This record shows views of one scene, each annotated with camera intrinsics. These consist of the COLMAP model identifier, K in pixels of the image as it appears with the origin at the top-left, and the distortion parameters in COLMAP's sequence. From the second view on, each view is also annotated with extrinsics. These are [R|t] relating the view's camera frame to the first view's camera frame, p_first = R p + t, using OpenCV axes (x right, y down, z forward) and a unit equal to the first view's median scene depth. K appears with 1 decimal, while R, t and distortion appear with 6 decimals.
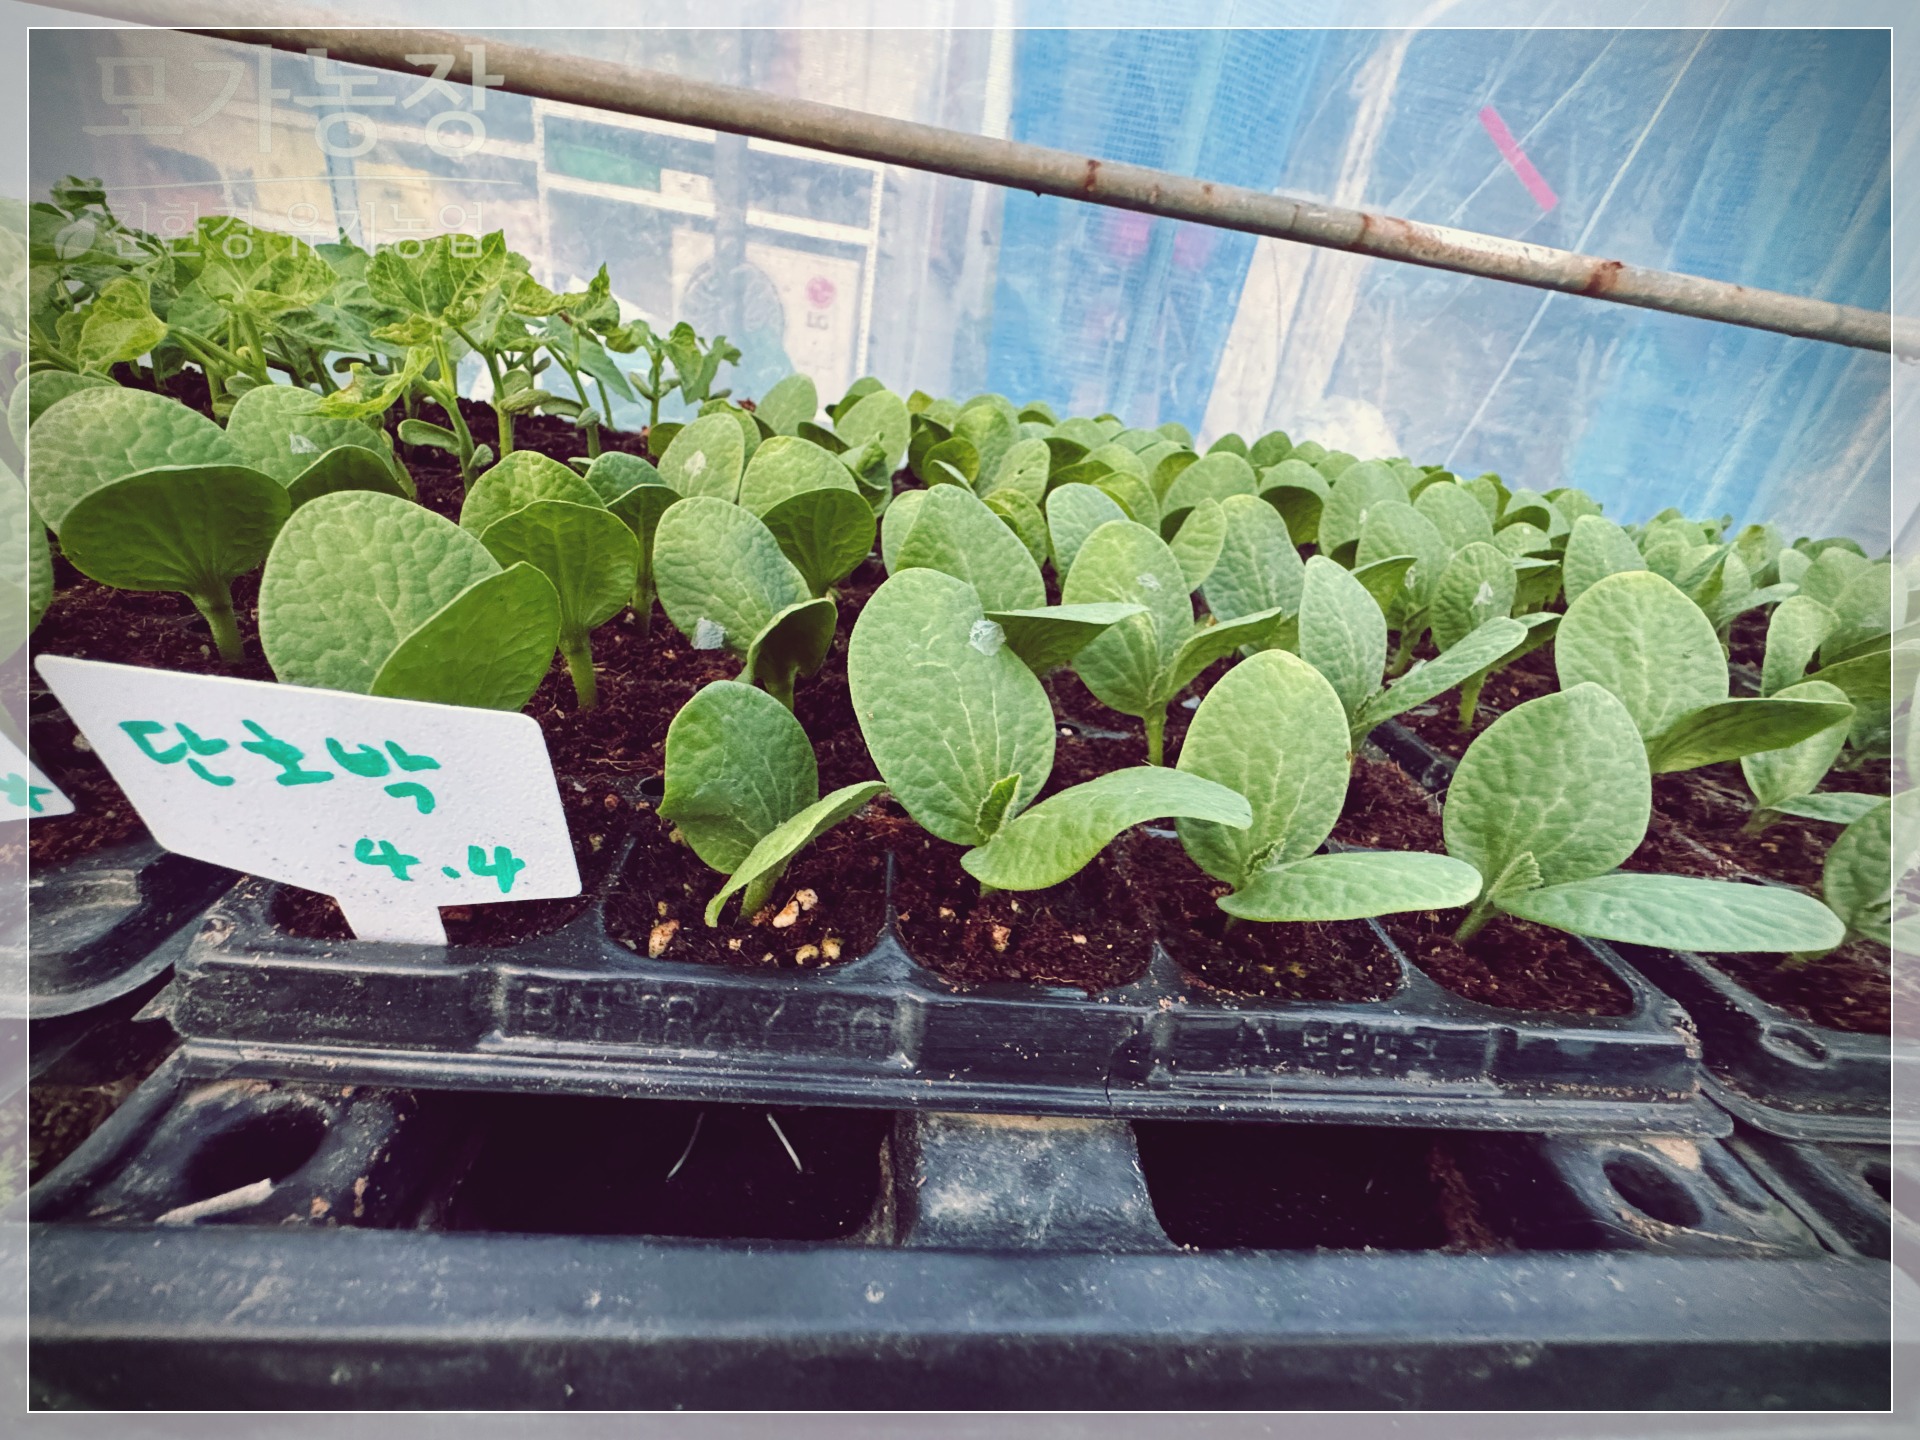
lens RADIAL K [[757.2, 0, 960.0], [0, 757.2, 720.0], [0, 0, 1]] dist [0.001853, 0.000308]
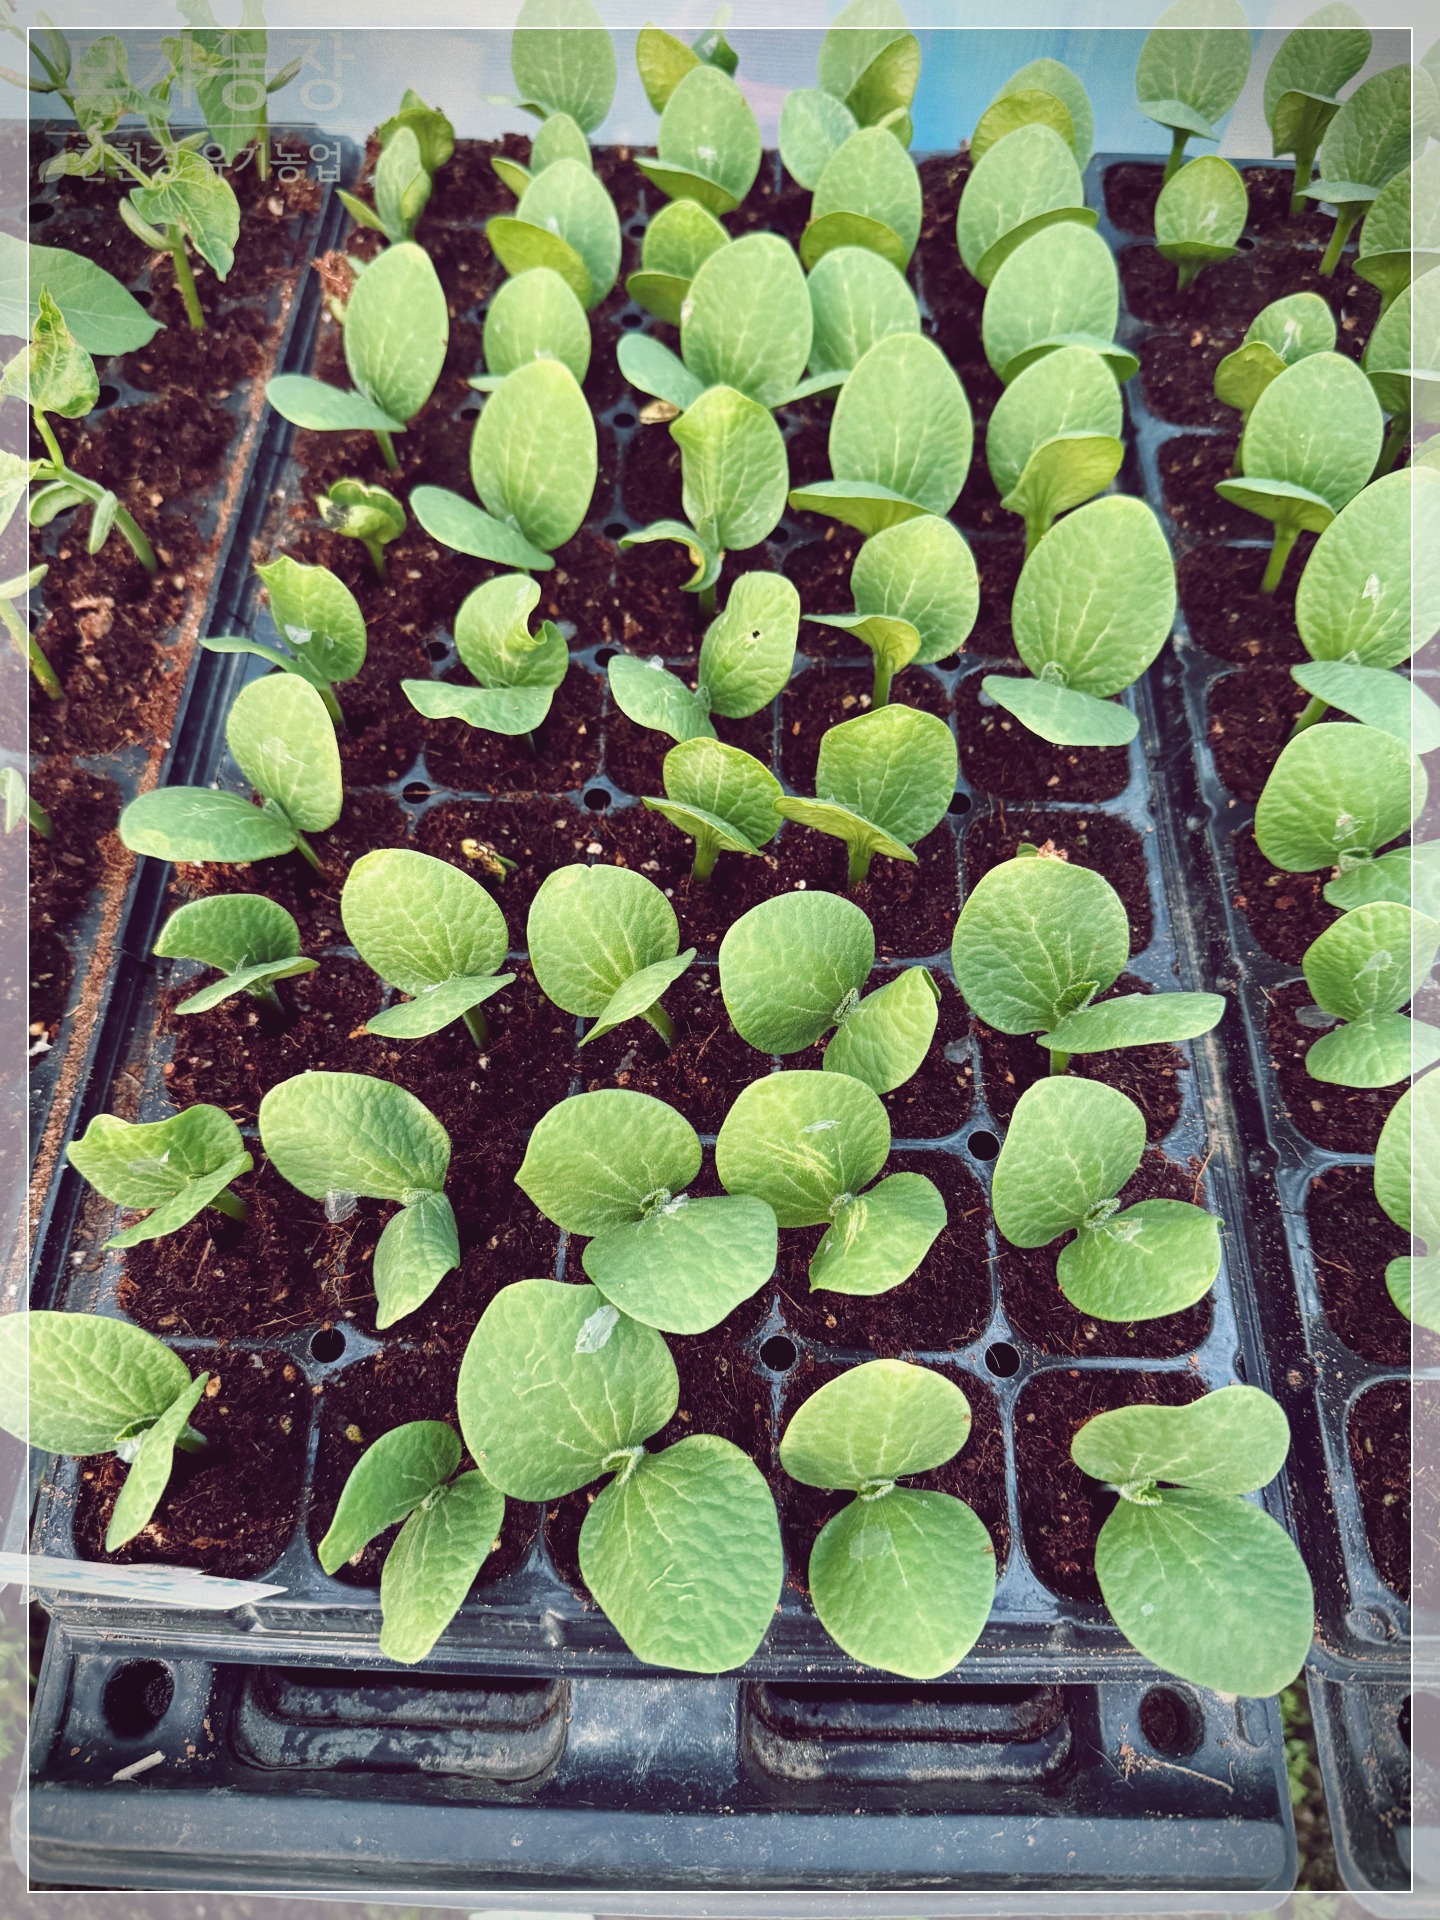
lens RADIAL K [[1364.1, 0, 720.0], [0, 1364.1, 960.0], [0, 0, 1]] dist [0.064341, -0.092474]
pose [[0.985644, 0.005053, -0.168760, 0.642857], [0.091565, 0.823789, 0.559453, -1.933805], [0.141850, -0.566874, 0.811500, -0.232435]]
